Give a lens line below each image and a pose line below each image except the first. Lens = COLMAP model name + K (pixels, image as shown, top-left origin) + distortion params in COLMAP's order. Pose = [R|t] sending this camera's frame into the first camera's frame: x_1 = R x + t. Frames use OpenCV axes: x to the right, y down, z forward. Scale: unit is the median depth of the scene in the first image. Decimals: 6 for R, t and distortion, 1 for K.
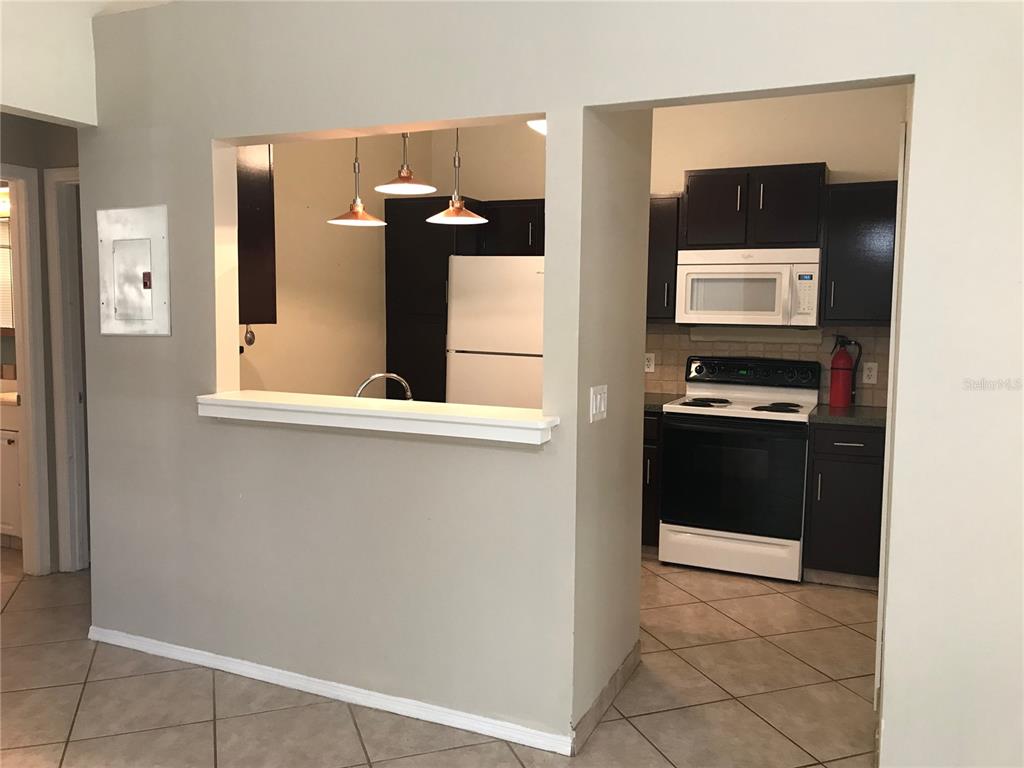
lens RADIAL K [[839.0, 0, 509.7], [0, 839.0, 380.8], [0, 0, 1]] dist [0.042792, 0.012686]
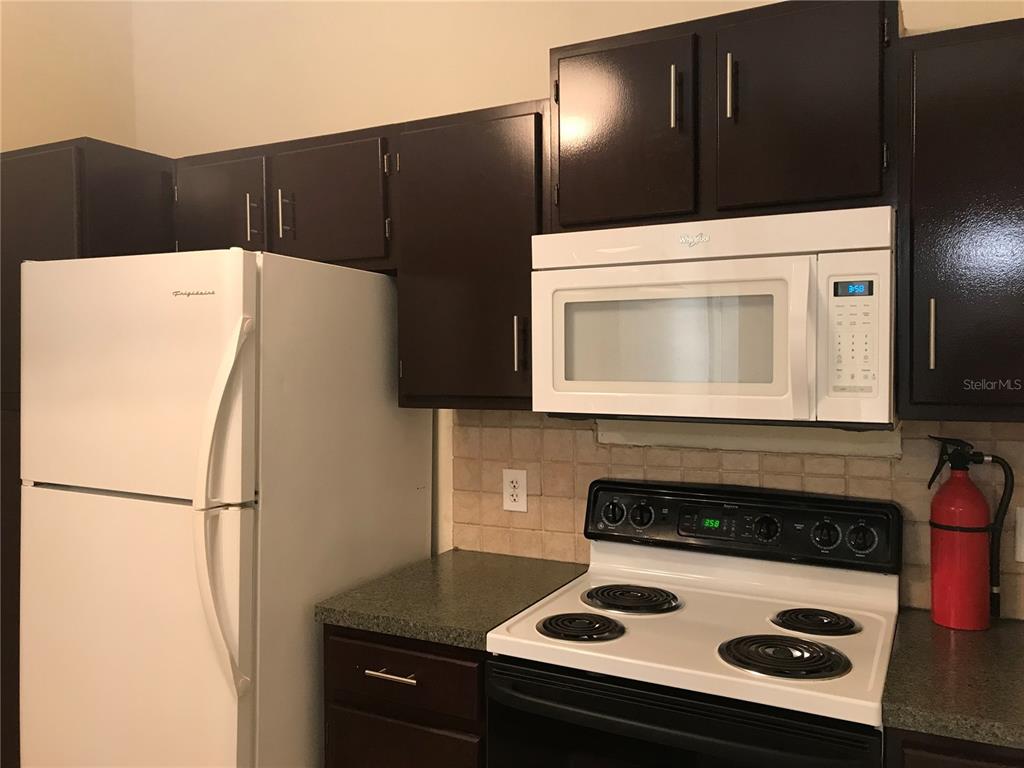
lens RADIAL K [[839.0, 0, 514.4], [0, 839.0, 386.2], [0, 0, 1]] dist [0.042792, 0.012686]
pose [[0.998509, -0.021085, -0.050356, 0.210246], [0.018702, 0.998705, -0.047321, -0.062962], [0.051289, 0.046308, 0.997610, 0.597449]]
